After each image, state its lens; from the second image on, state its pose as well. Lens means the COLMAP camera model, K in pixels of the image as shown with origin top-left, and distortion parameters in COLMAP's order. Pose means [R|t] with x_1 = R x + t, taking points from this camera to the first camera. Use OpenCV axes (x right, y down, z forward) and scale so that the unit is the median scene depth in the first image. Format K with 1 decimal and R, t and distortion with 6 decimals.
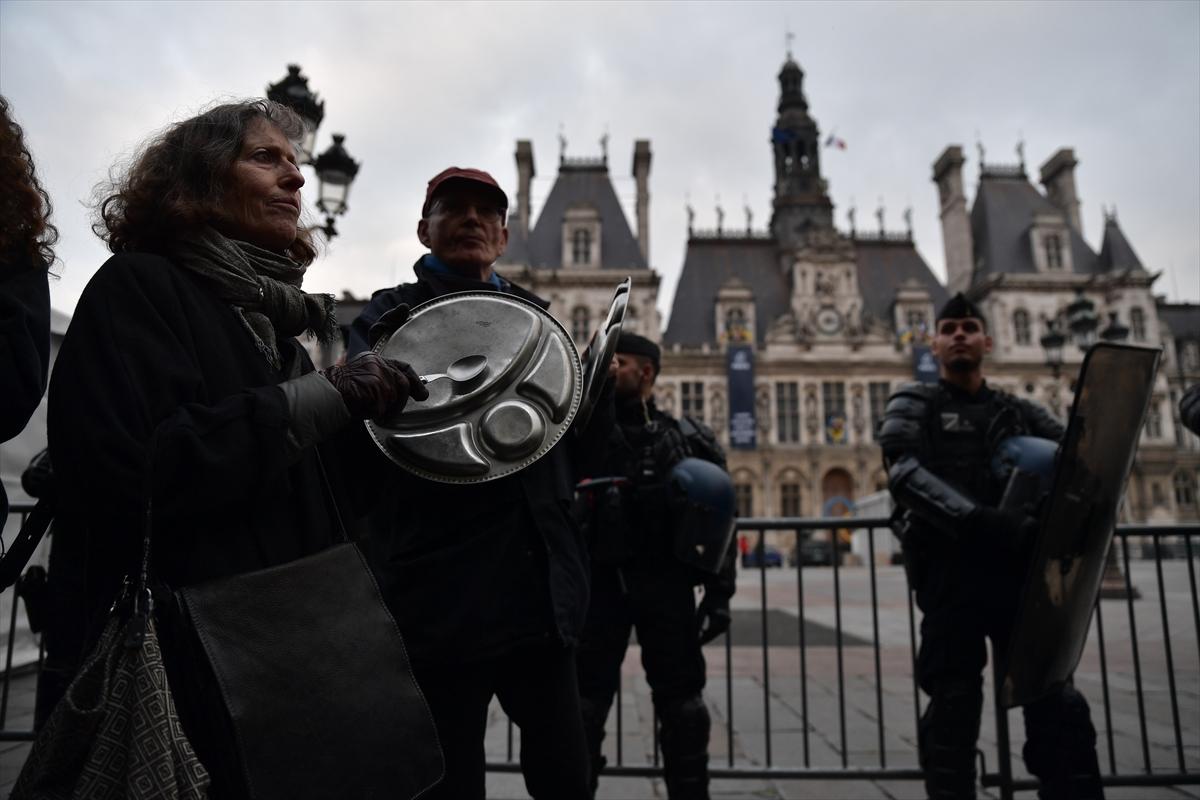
lens RADIAL K [[835.1, 0, 600.0], [0, 835.1, 400.0], [0, 0, 1]] dist [-0.122642, 0.071808]
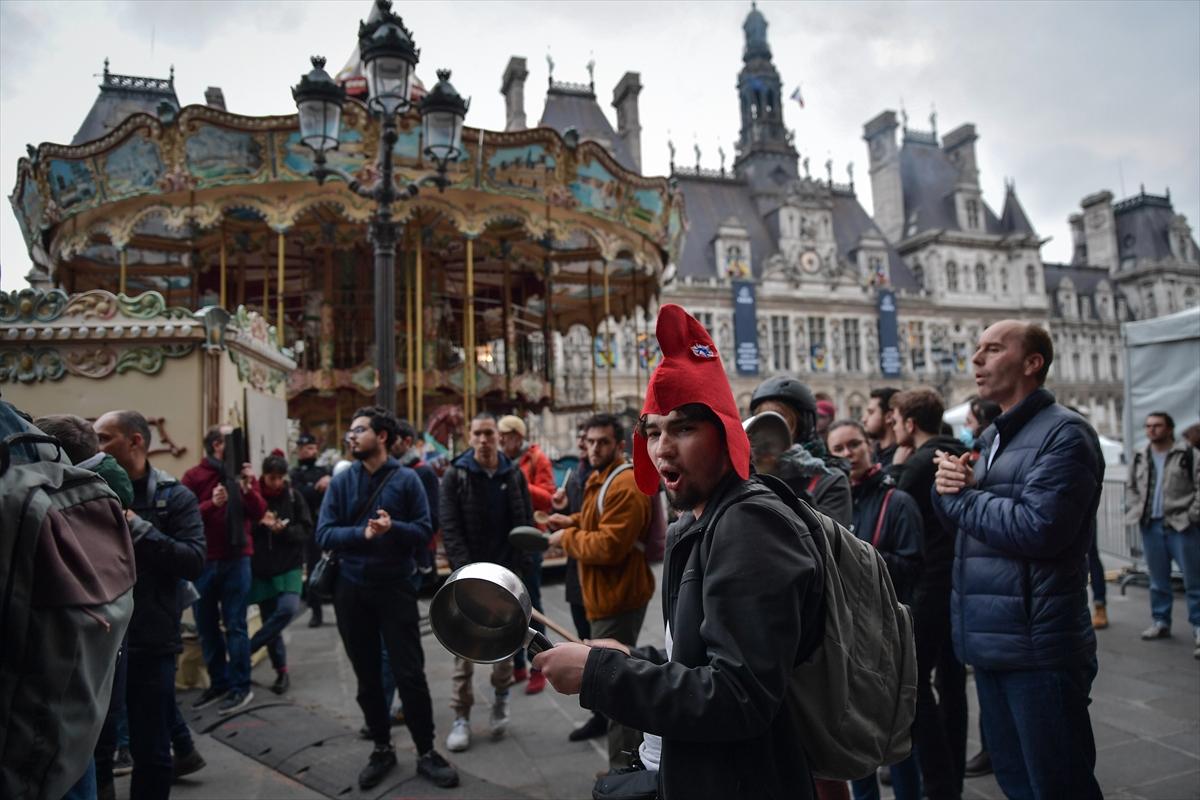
lens RADIAL K [[835.1, 0, 600.0], [0, 835.1, 400.0], [0, 0, 1]] dist [-0.122642, 0.071808]
pose [[0.944011, -0.004468, 0.329884, -0.366908], [-0.030790, 0.994351, 0.101577, -0.014773], [-0.328474, -0.106047, 0.938541, 0.021046]]
